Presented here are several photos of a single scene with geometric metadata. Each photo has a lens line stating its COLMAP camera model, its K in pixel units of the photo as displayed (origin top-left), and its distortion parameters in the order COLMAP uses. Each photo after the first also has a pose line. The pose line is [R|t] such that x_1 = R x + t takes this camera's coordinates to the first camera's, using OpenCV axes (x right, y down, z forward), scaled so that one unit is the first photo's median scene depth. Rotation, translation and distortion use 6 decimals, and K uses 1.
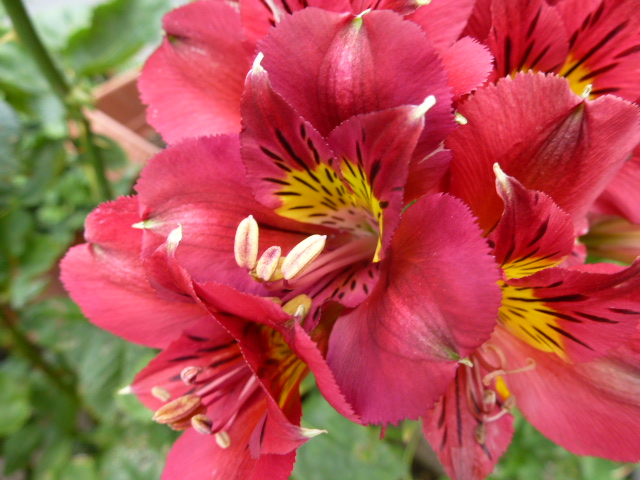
lens RADIAL K [[393.9, 0, 320.0], [0, 393.9, 240.0], [0, 0, 1]] dist [-0.022447, -0.001371]
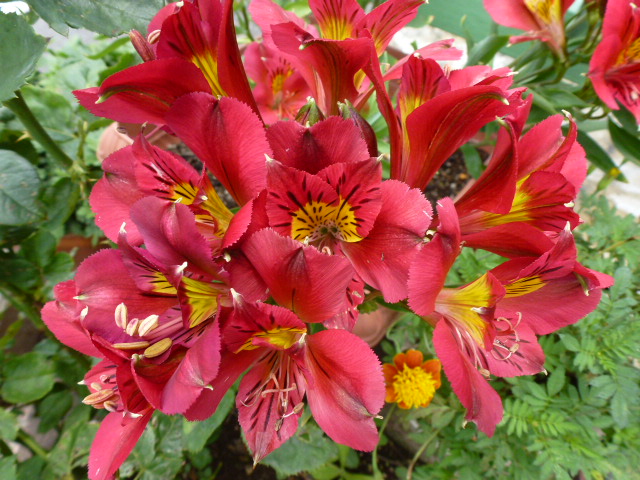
lens RADIAL K [[393.9, 0, 320.0], [0, 393.9, 240.0], [0, 0, 1]] dist [-0.022447, -0.001371]
pose [[0.995496, 0.034974, -0.088119, 0.770903], [-0.031757, 0.998786, 0.037643, -0.384474], [0.089329, -0.034675, 0.995398, -0.663524]]
